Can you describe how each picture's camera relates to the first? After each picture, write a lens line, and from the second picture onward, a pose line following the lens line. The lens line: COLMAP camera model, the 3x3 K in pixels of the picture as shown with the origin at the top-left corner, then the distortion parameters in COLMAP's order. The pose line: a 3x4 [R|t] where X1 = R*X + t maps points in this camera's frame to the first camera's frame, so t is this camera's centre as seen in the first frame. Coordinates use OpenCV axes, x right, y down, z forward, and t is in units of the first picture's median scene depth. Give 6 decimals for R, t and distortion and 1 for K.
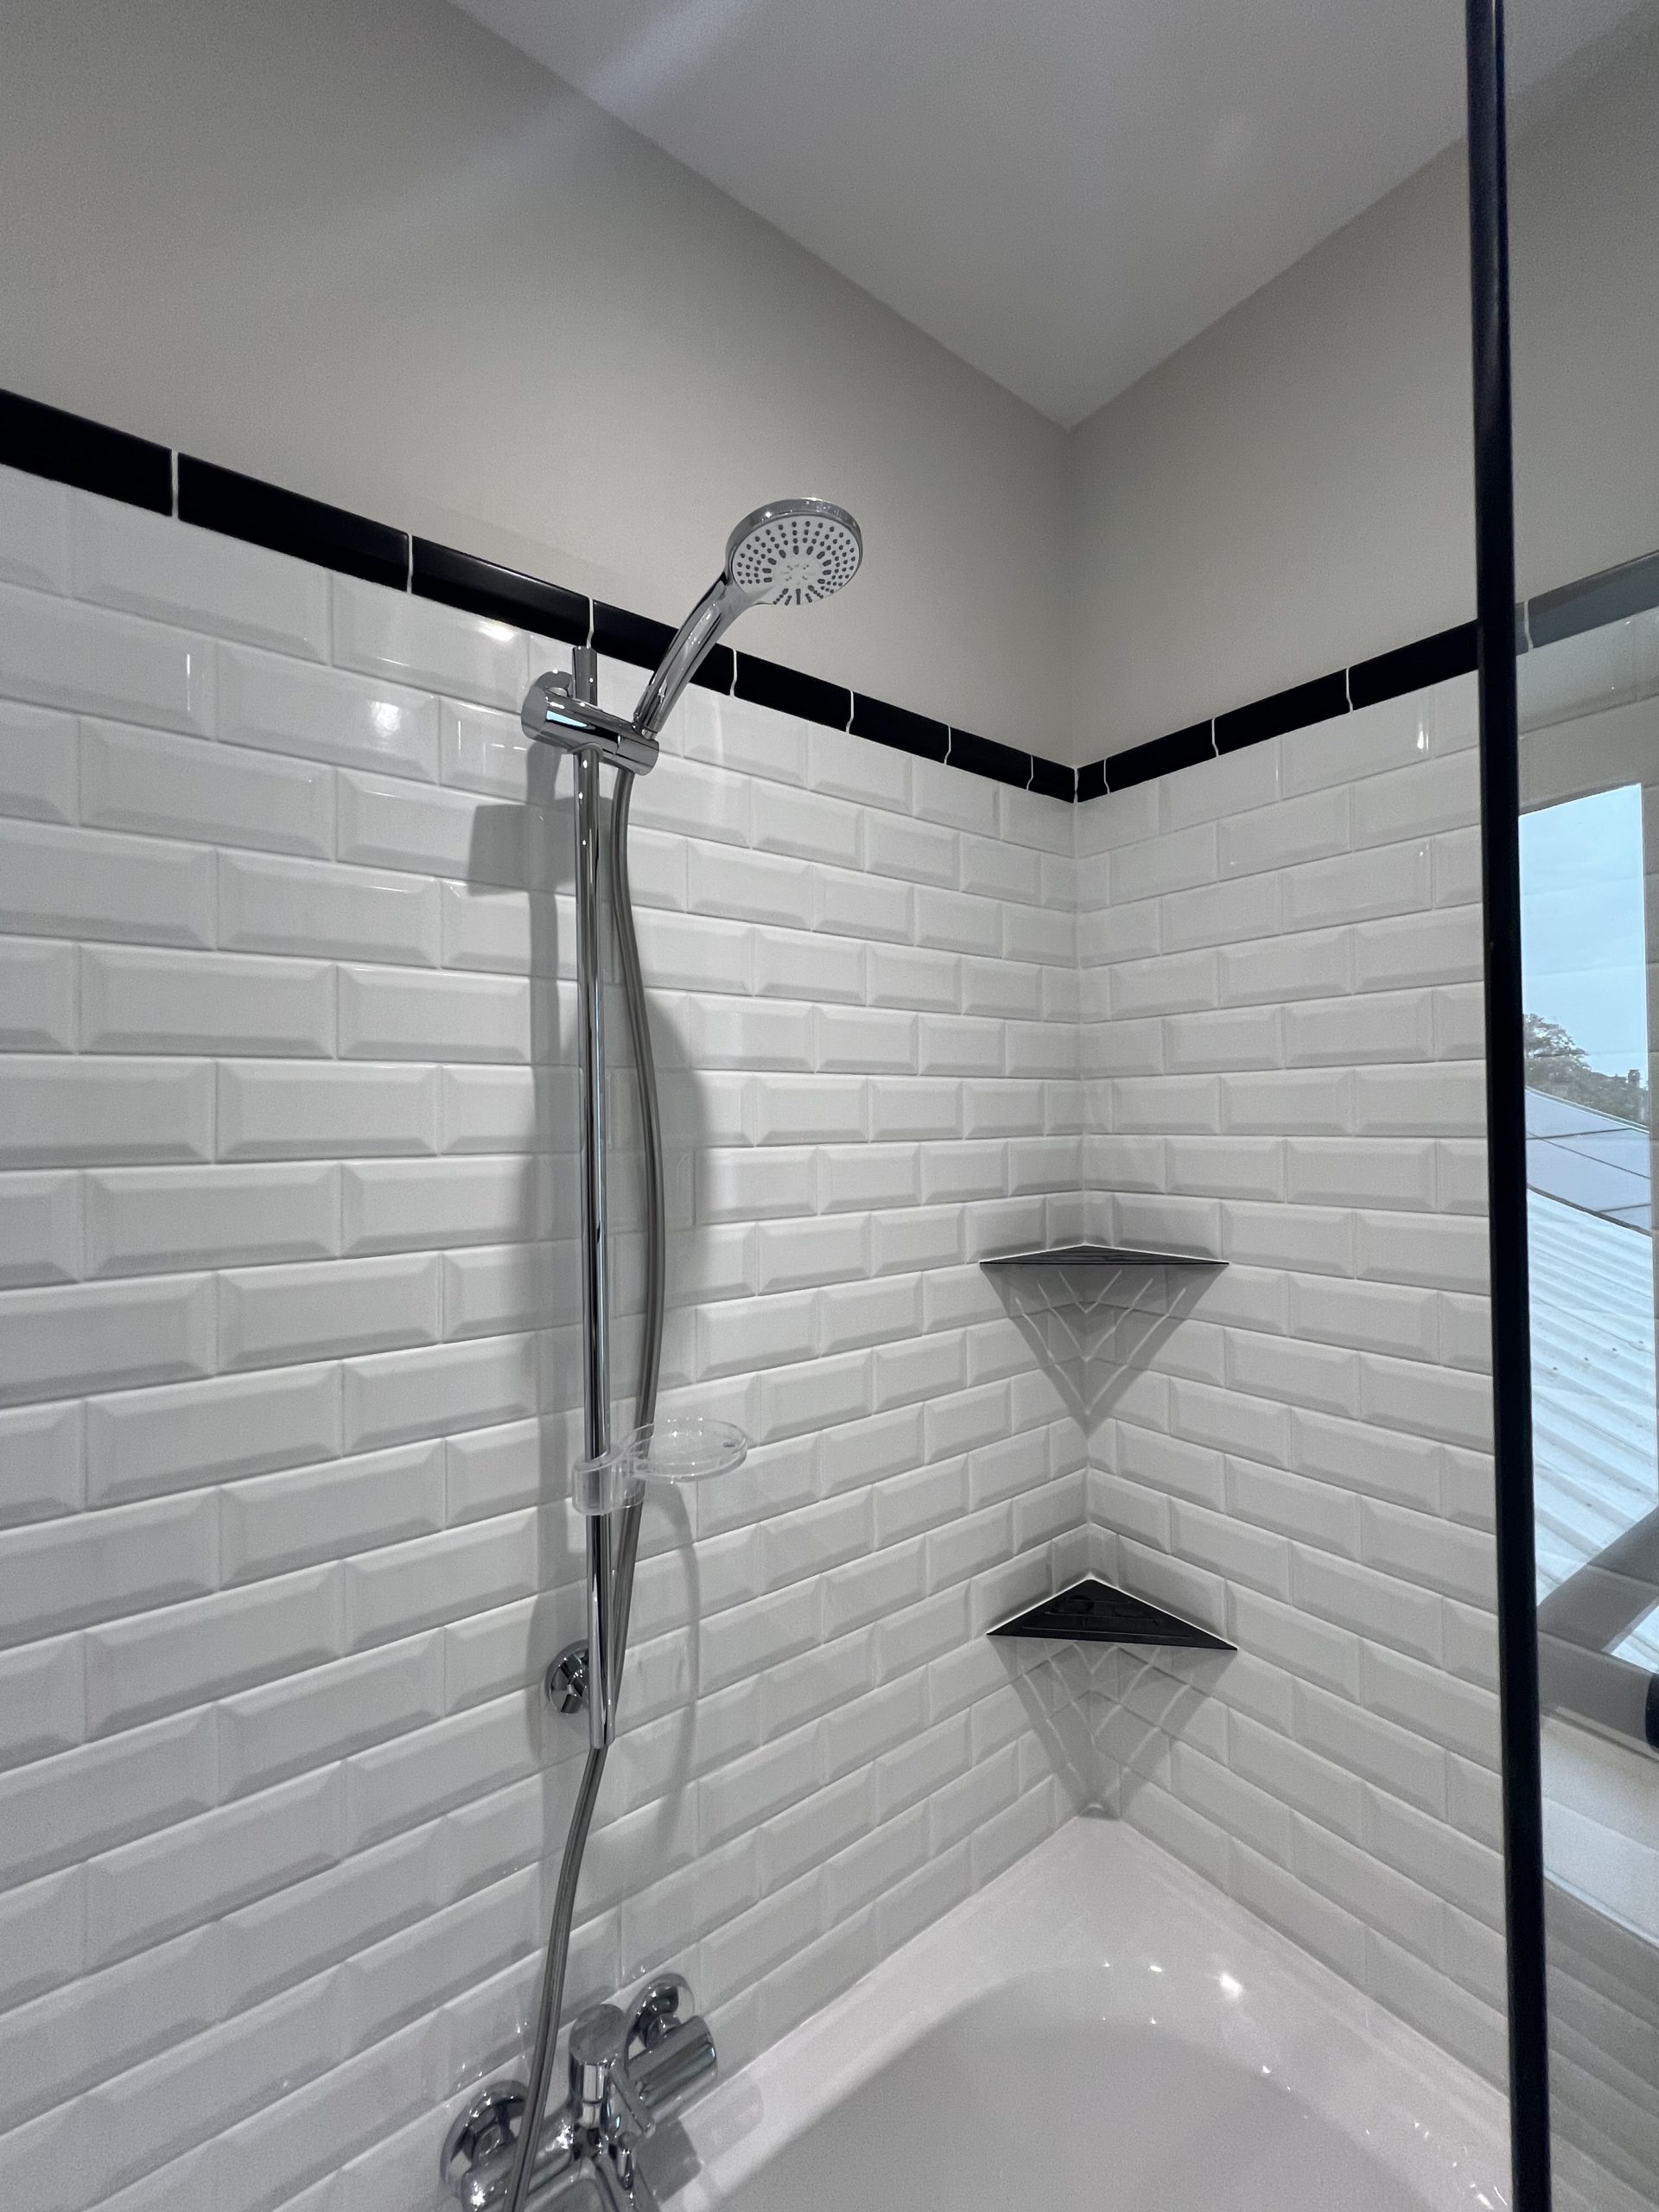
lens RADIAL K [[881.3, 0, 822.9], [0, 881.3, 1101.3], [0, 0, 1]] dist [0.002206, 0.000181]
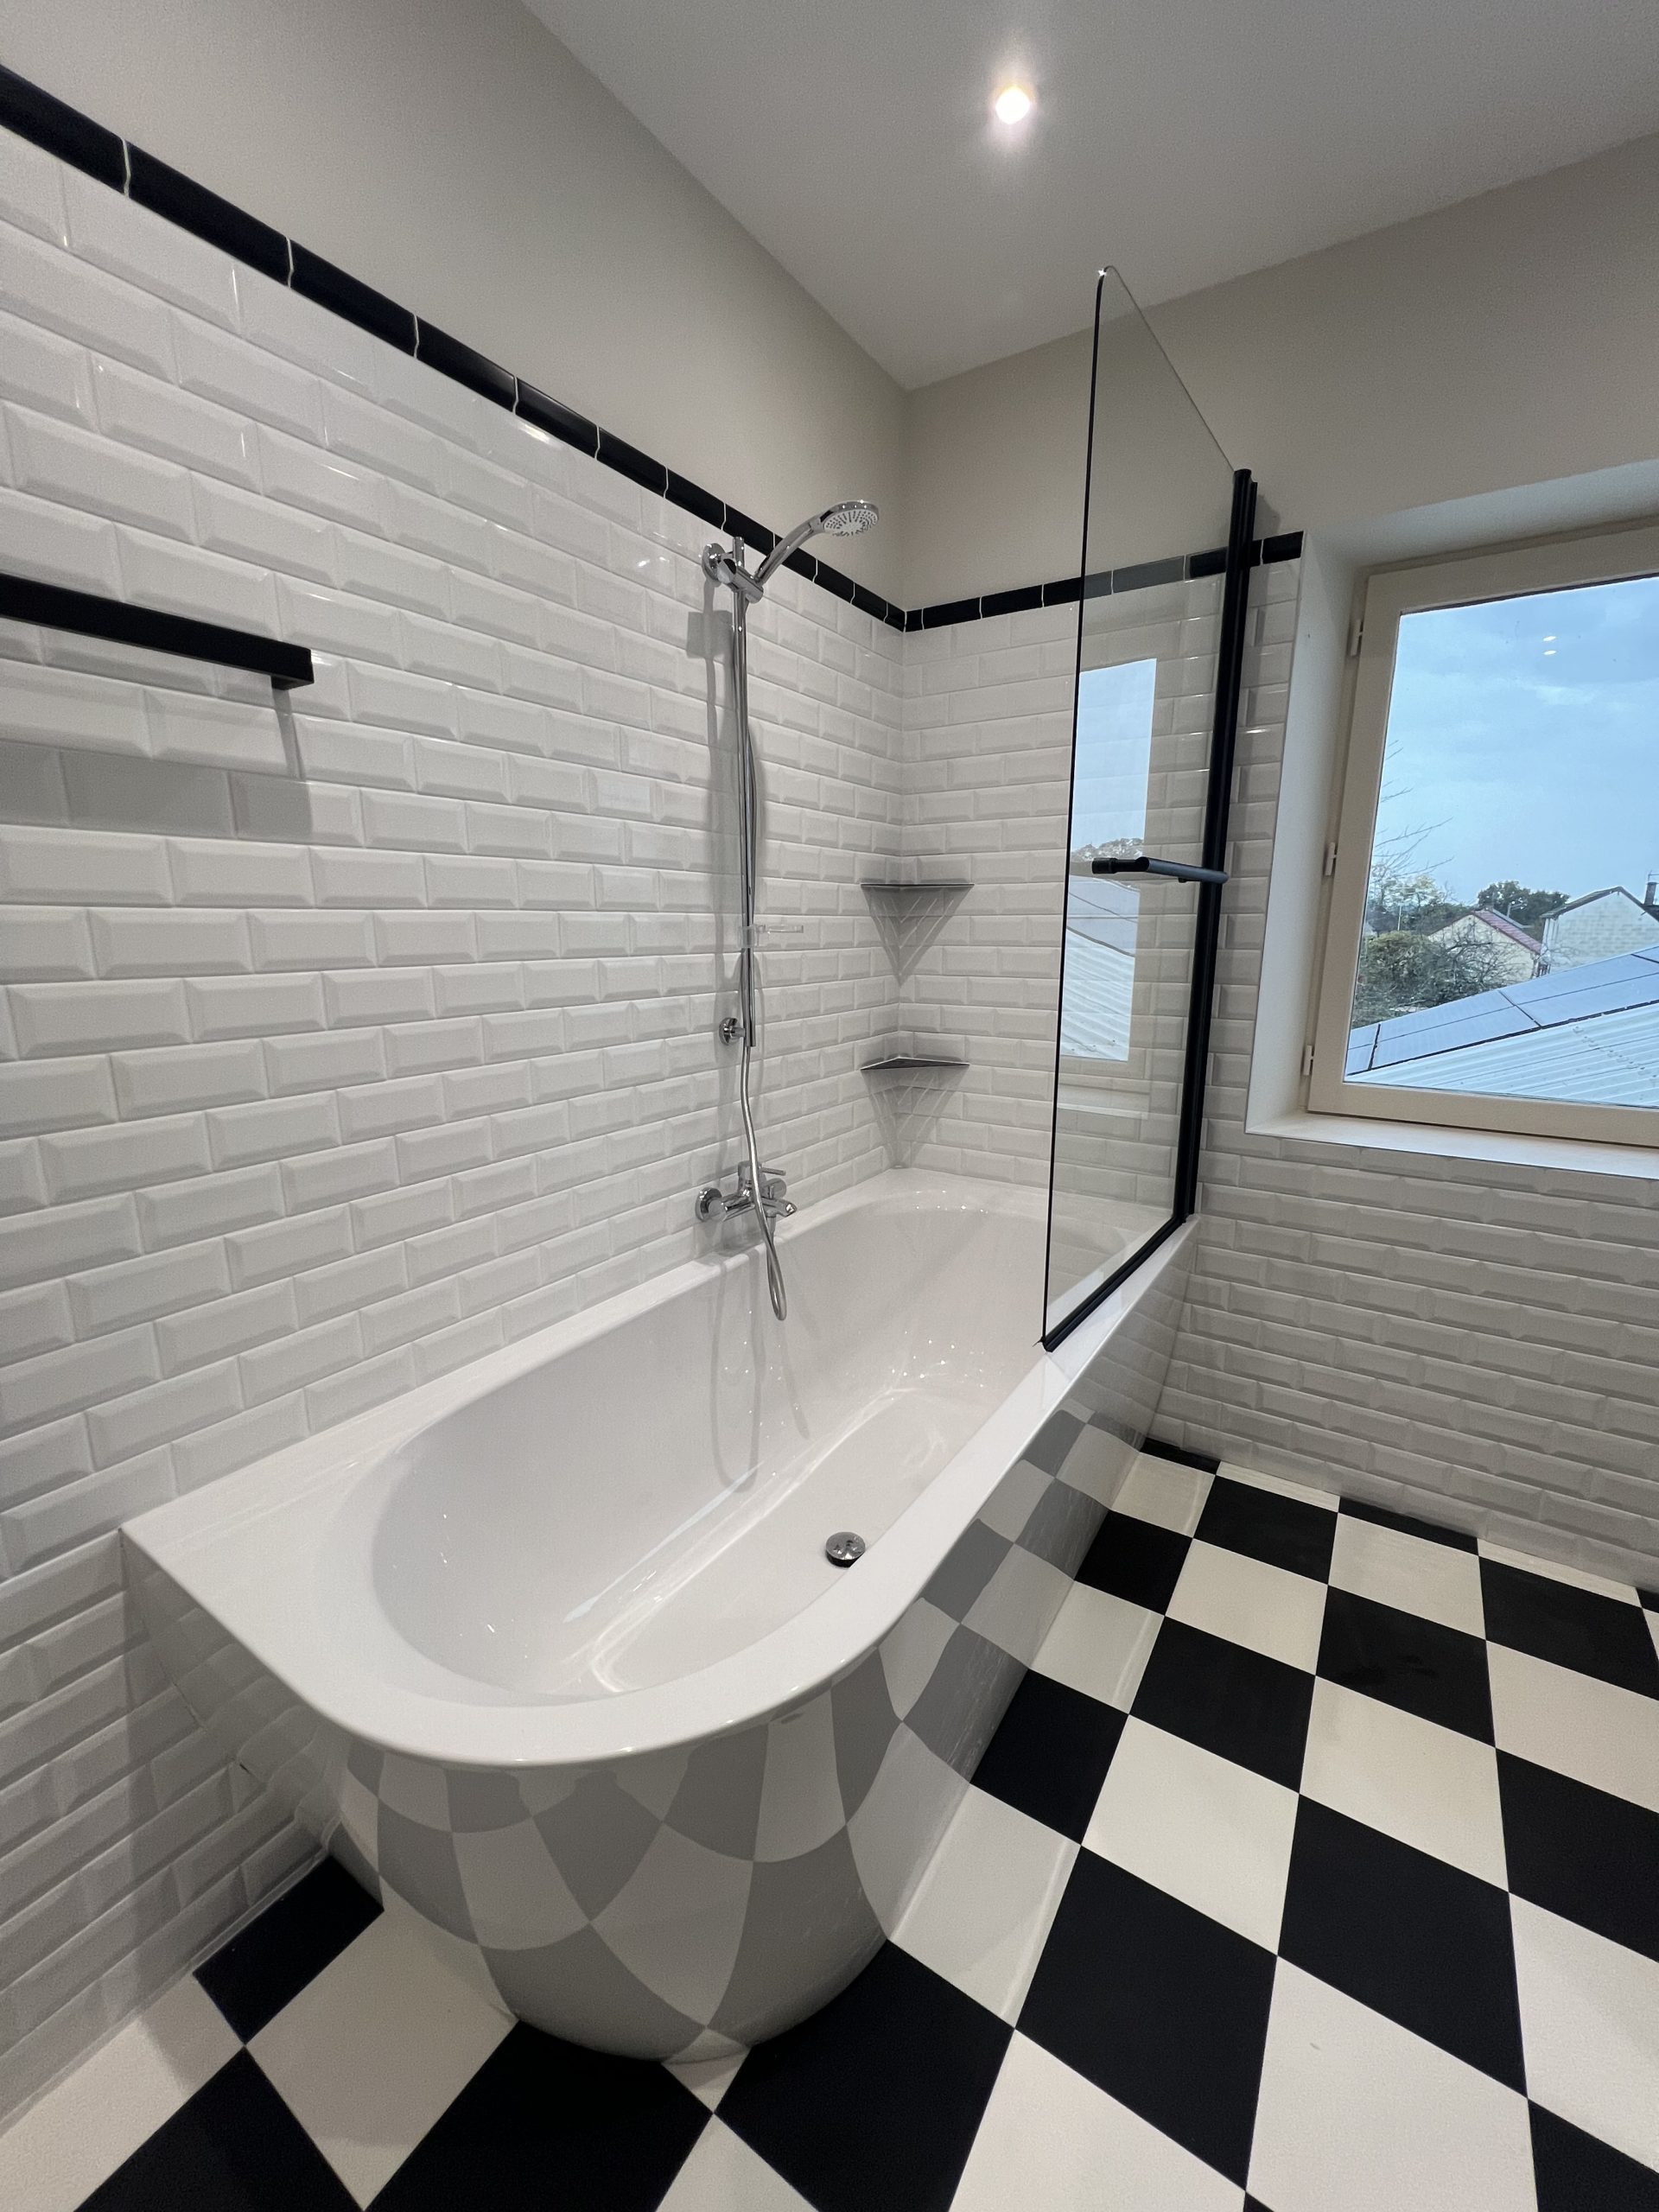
lens RADIAL K [[885.6, 0, 826.4], [0, 885.6, 1105.3], [0, 0, 1]] dist [0.001331, 0.000580]
pose [[0.938708, -0.061605, 0.339165, -0.602233], [-0.011877, 0.977537, 0.210430, 0.254087], [-0.344510, -0.201561, 0.916889, -0.895250]]
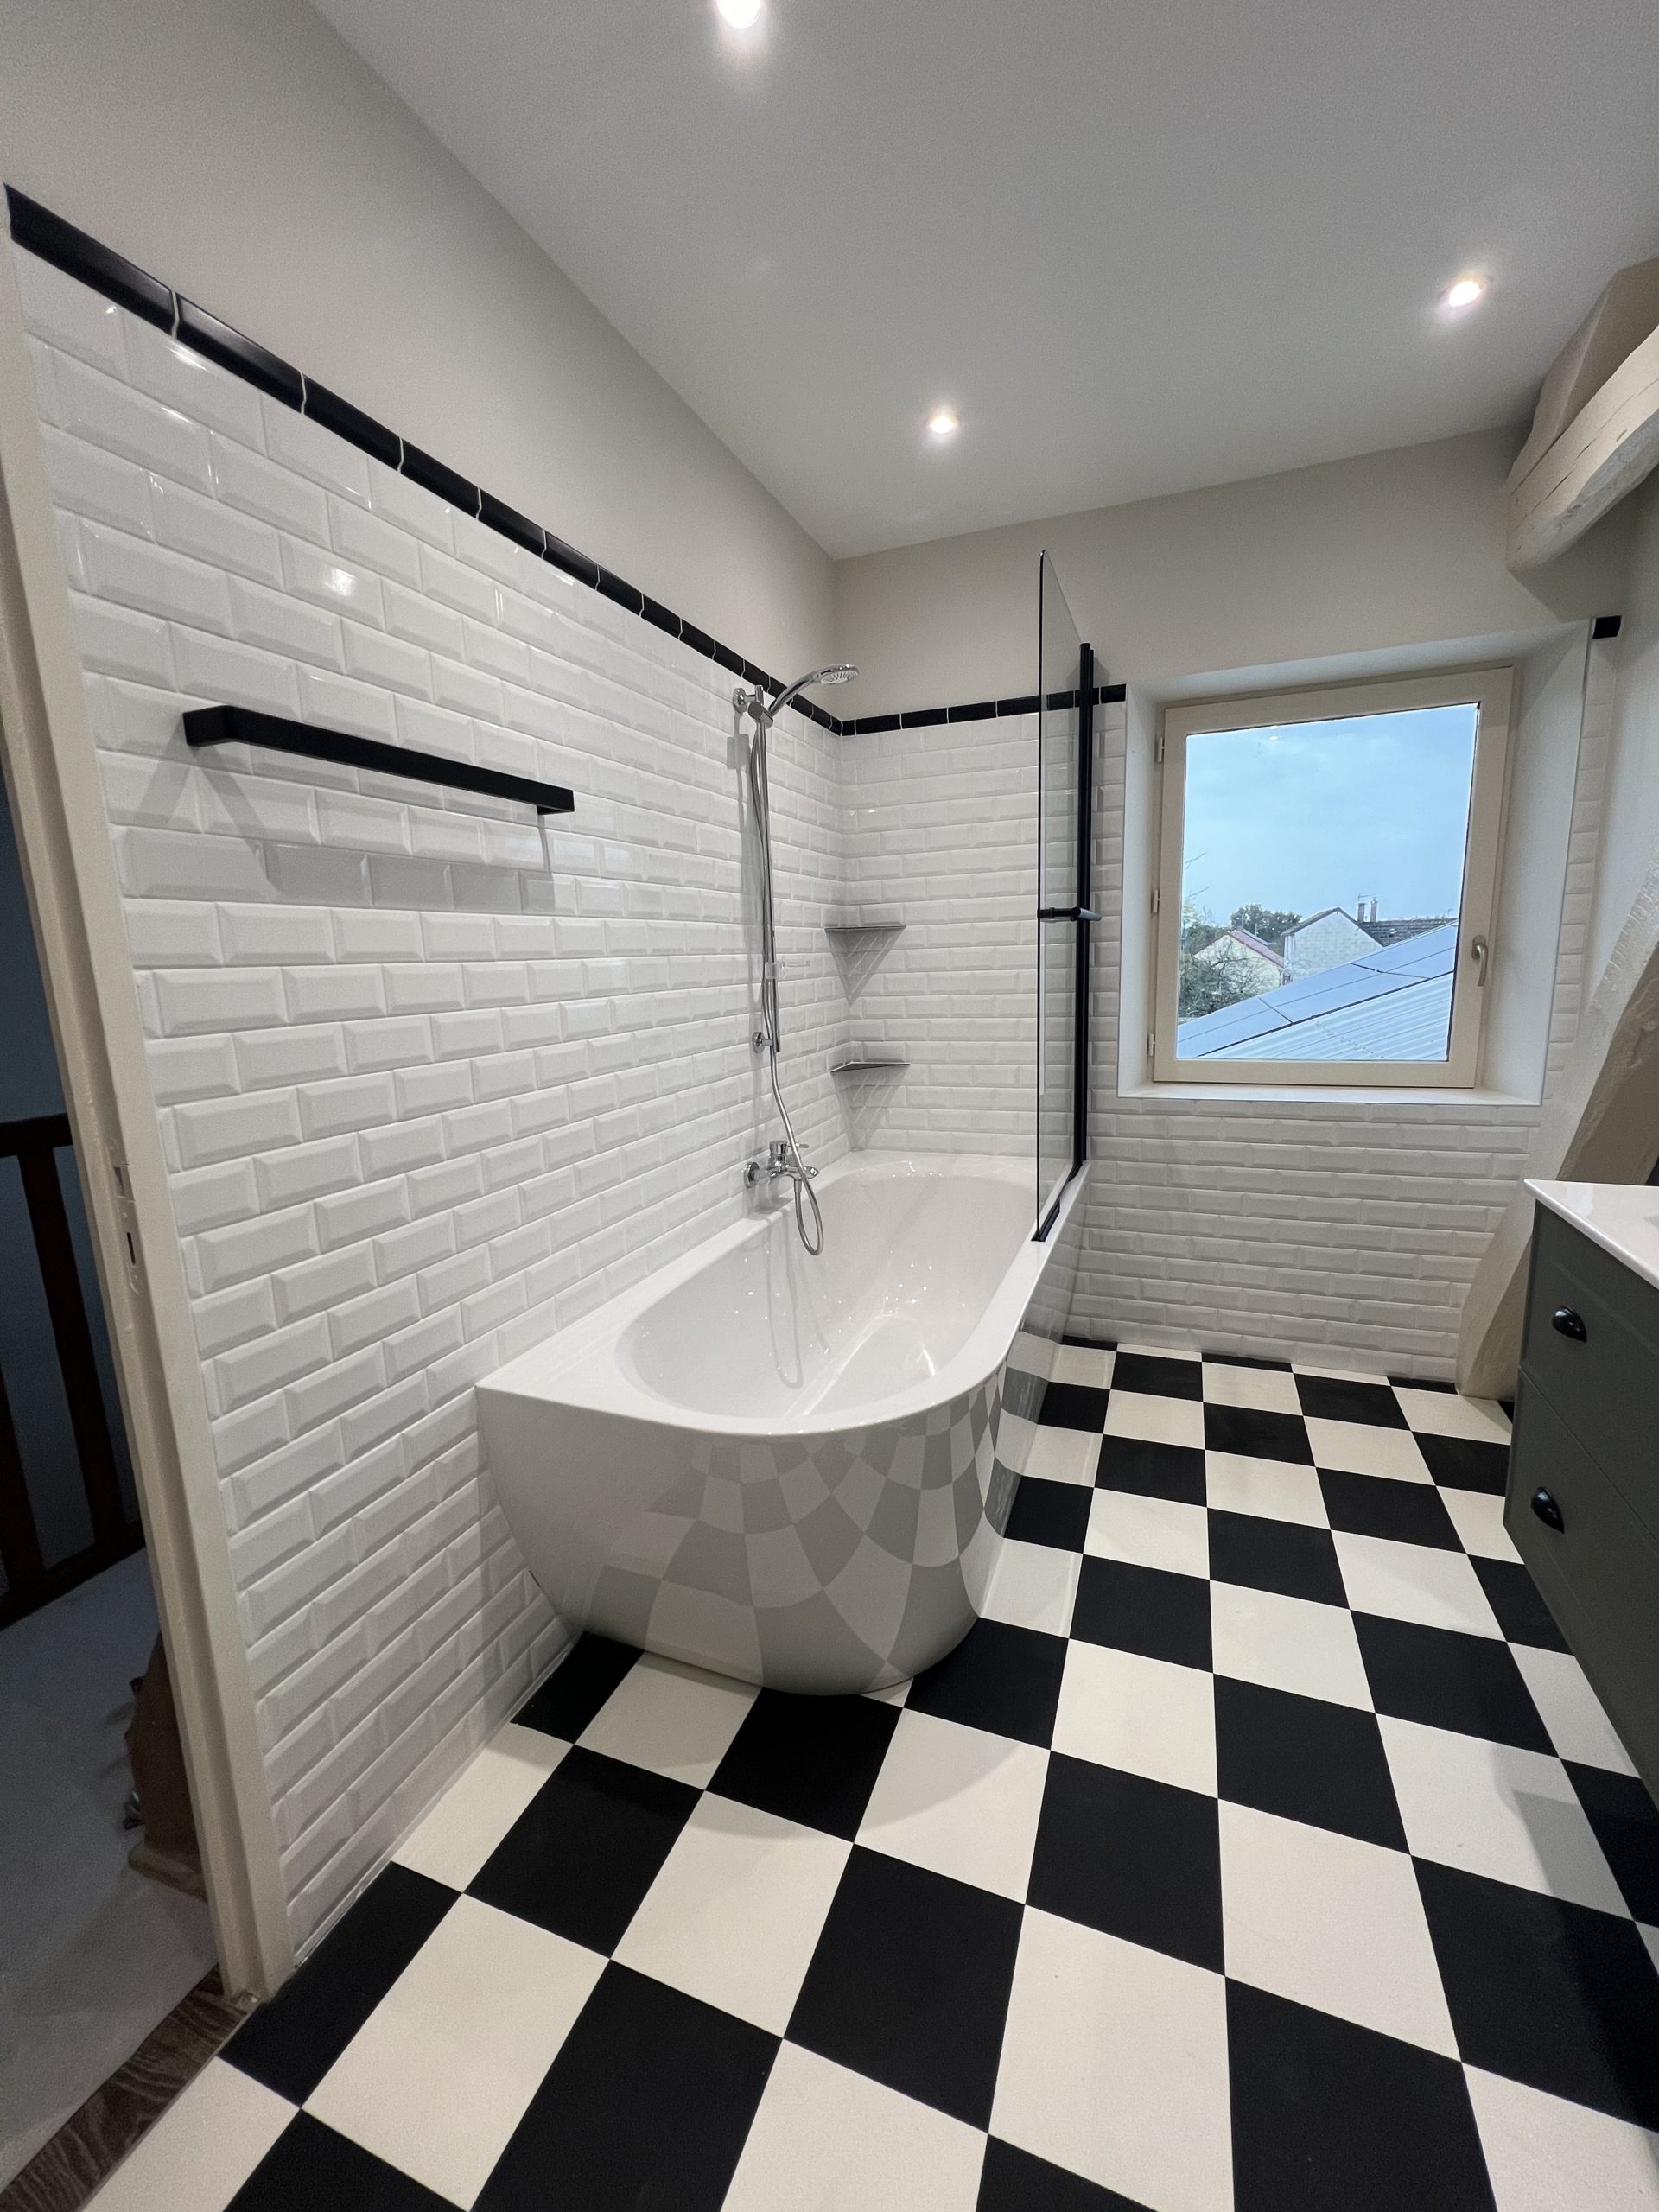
lens RADIAL K [[885.6, 0, 825.3], [0, 885.6, 1106.8], [0, 0, 1]] dist [0.001331, 0.000580]
pose [[0.851580, -0.109311, 0.512702, -1.203408], [0.021539, 0.984488, 0.174122, 0.249179], [-0.523782, -0.137236, 0.840725, -1.235601]]
